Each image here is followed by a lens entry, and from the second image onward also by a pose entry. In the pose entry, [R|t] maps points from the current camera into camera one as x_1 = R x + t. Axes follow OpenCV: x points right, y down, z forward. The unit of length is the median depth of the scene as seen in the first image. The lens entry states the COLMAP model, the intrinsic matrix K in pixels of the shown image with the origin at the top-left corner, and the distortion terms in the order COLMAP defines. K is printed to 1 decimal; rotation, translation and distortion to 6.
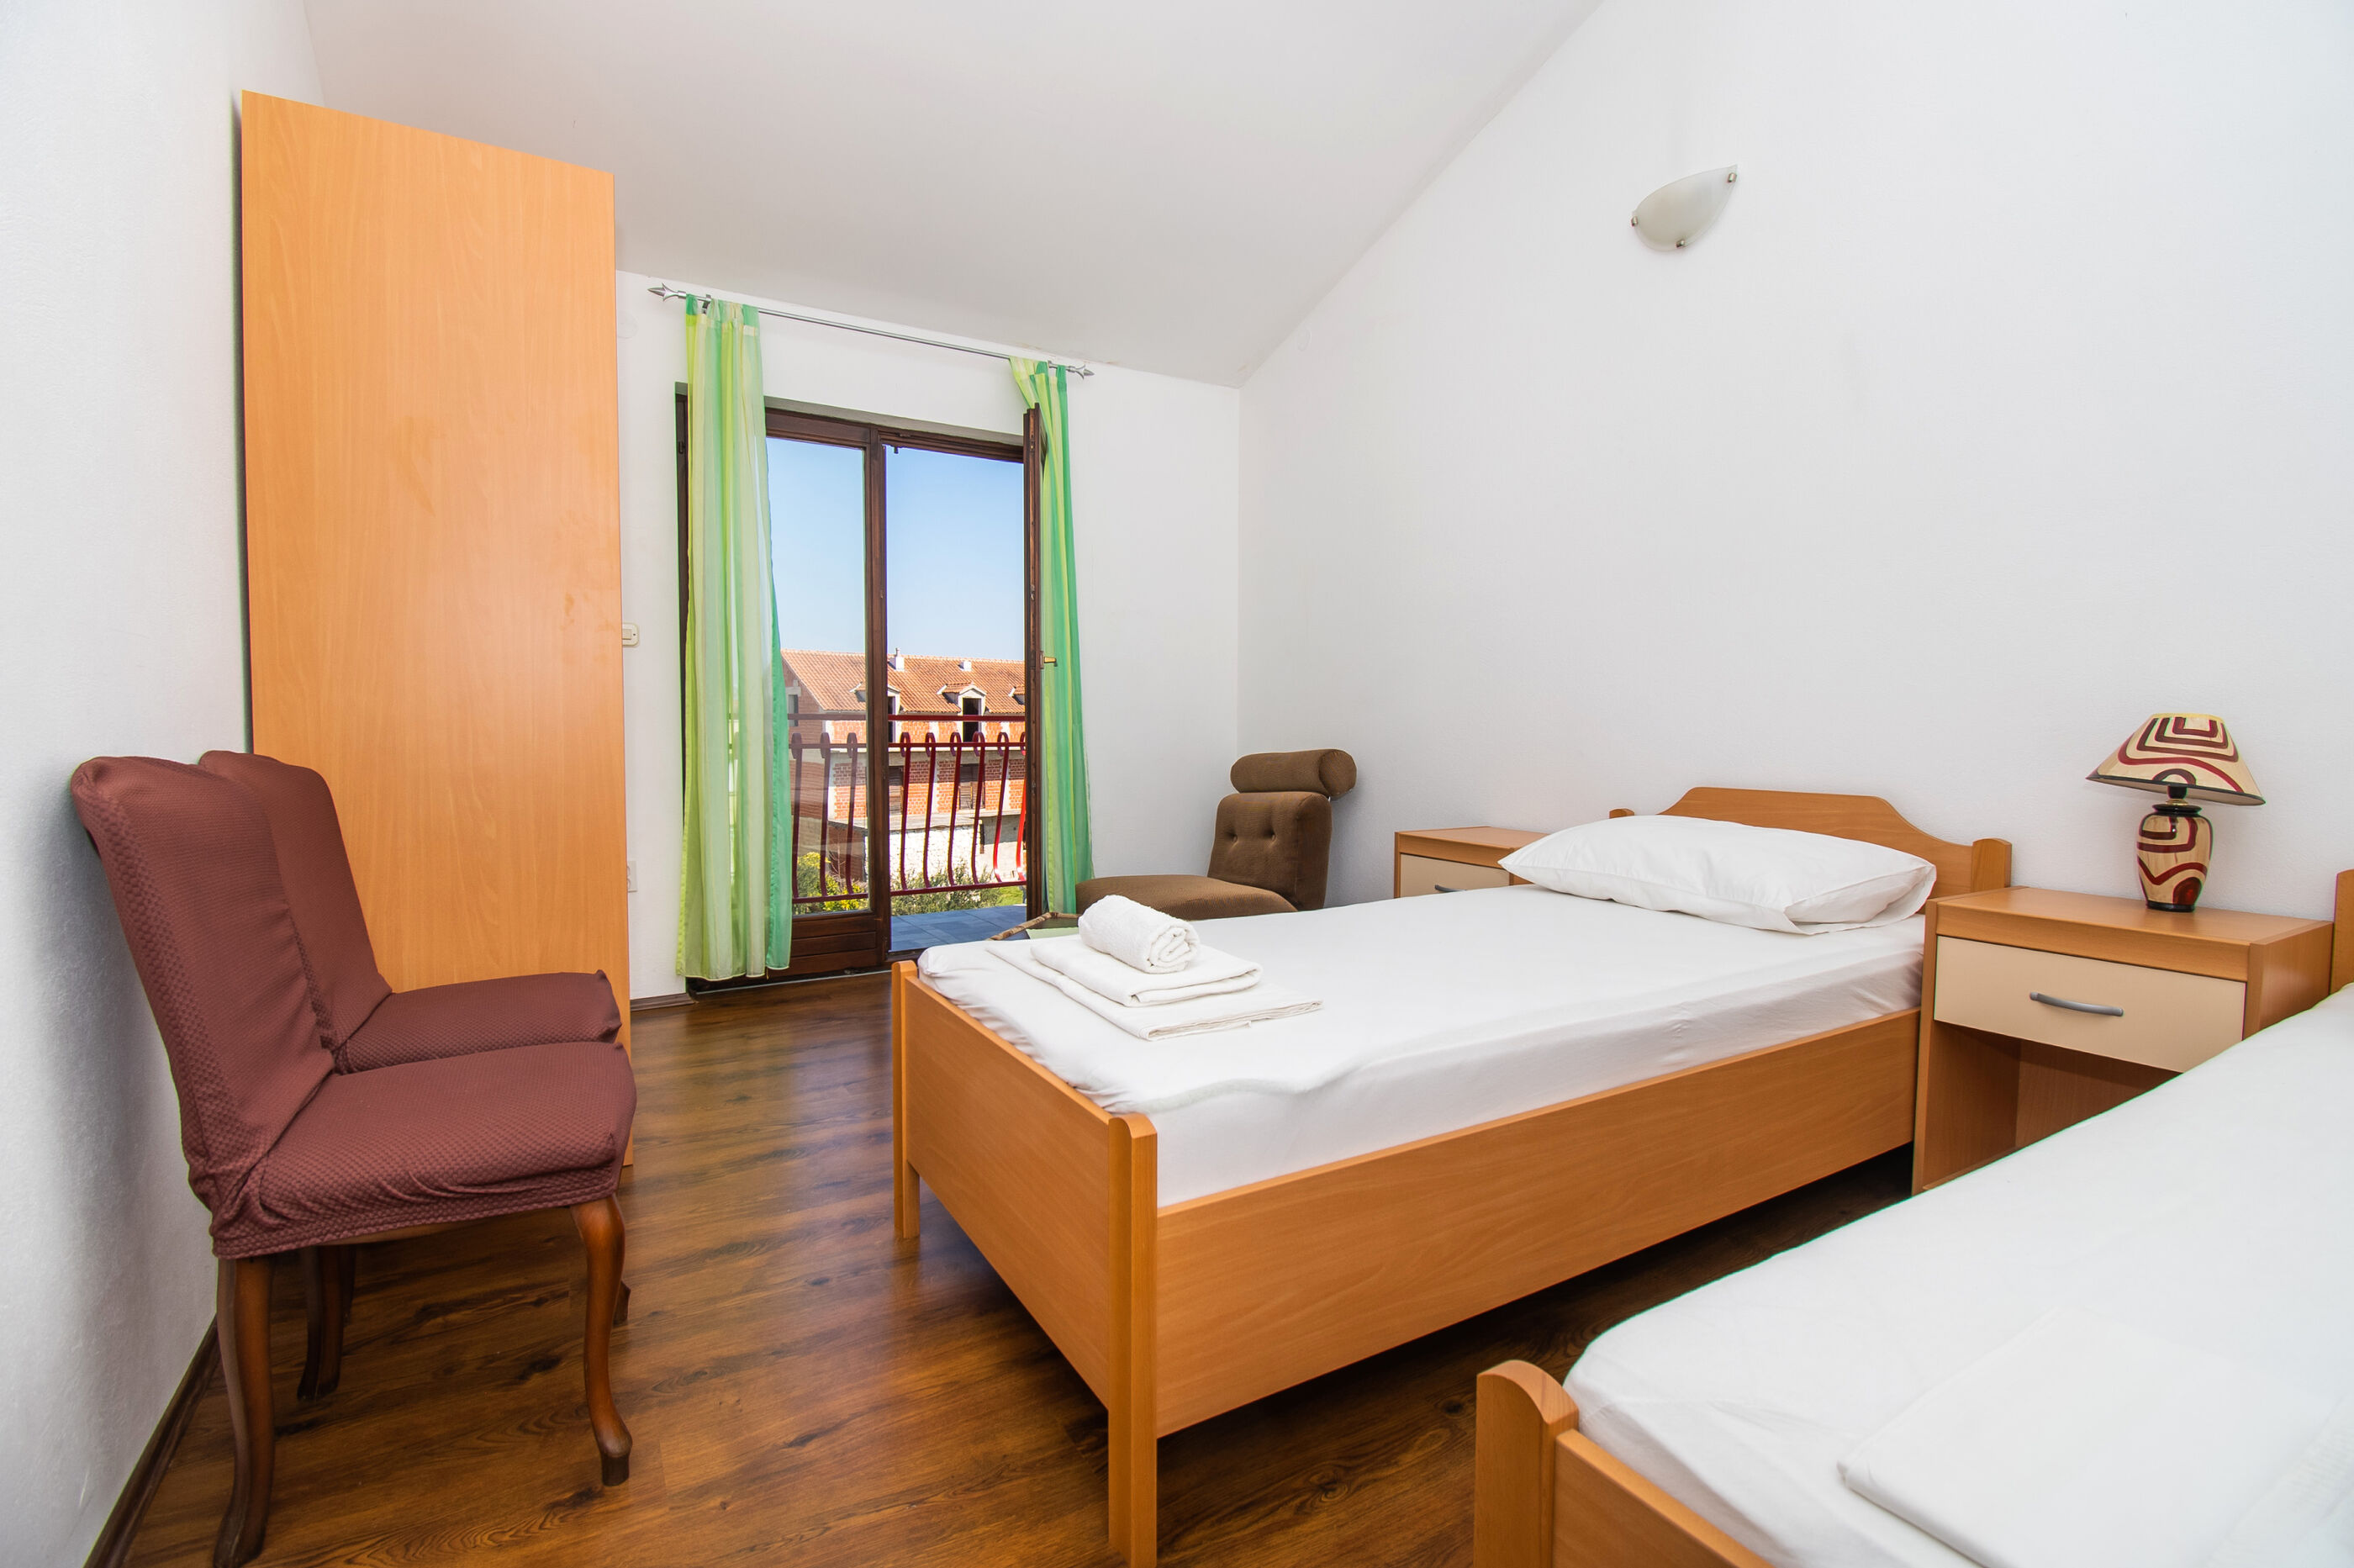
lens RADIAL K [[1084.6, 0, 1177.0], [0, 1084.6, 784.0], [0, 0, 1]] dist [0.009105, -0.024368]
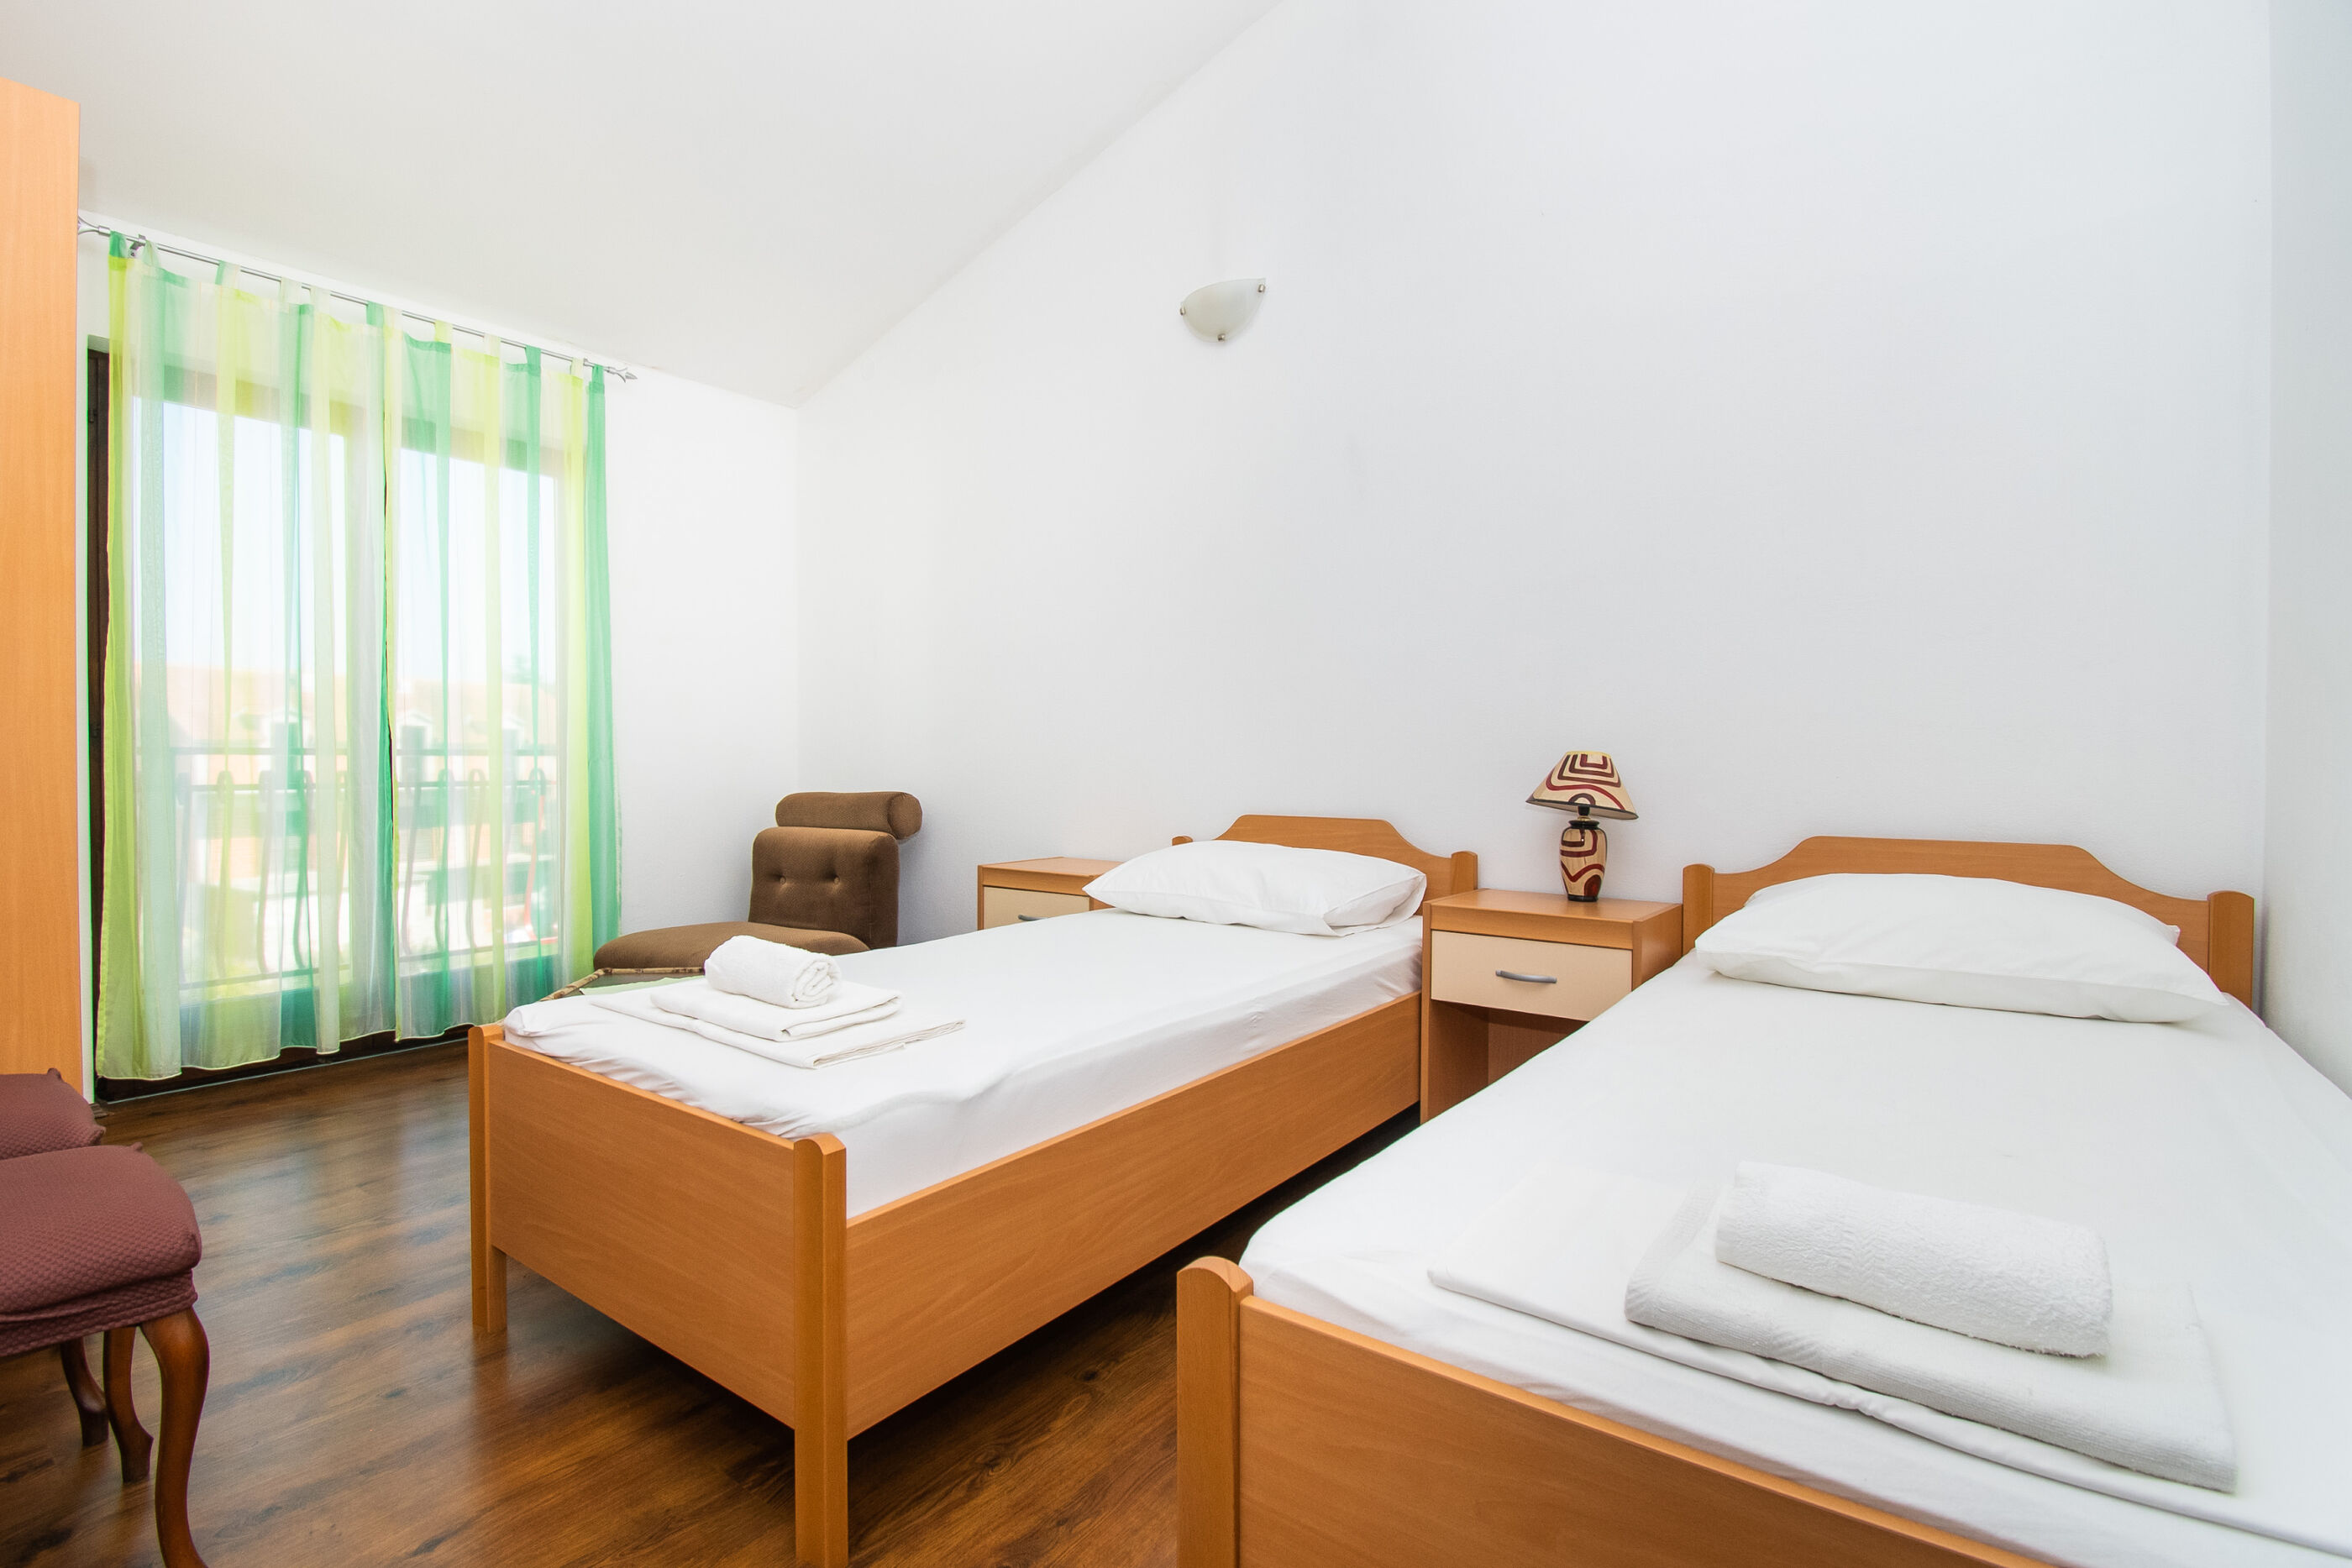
lens RADIAL K [[1099.2, 0, 1176.0], [0, 1099.2, 784.0], [0, 0, 1]] dist [-0.000398, -0.013450]
pose [[0.921923, -0.009626, 0.387254, -0.082601], [0.021848, 0.999392, -0.027172, 0.000458], [-0.386757, 0.033511, 0.921572, -0.081260]]
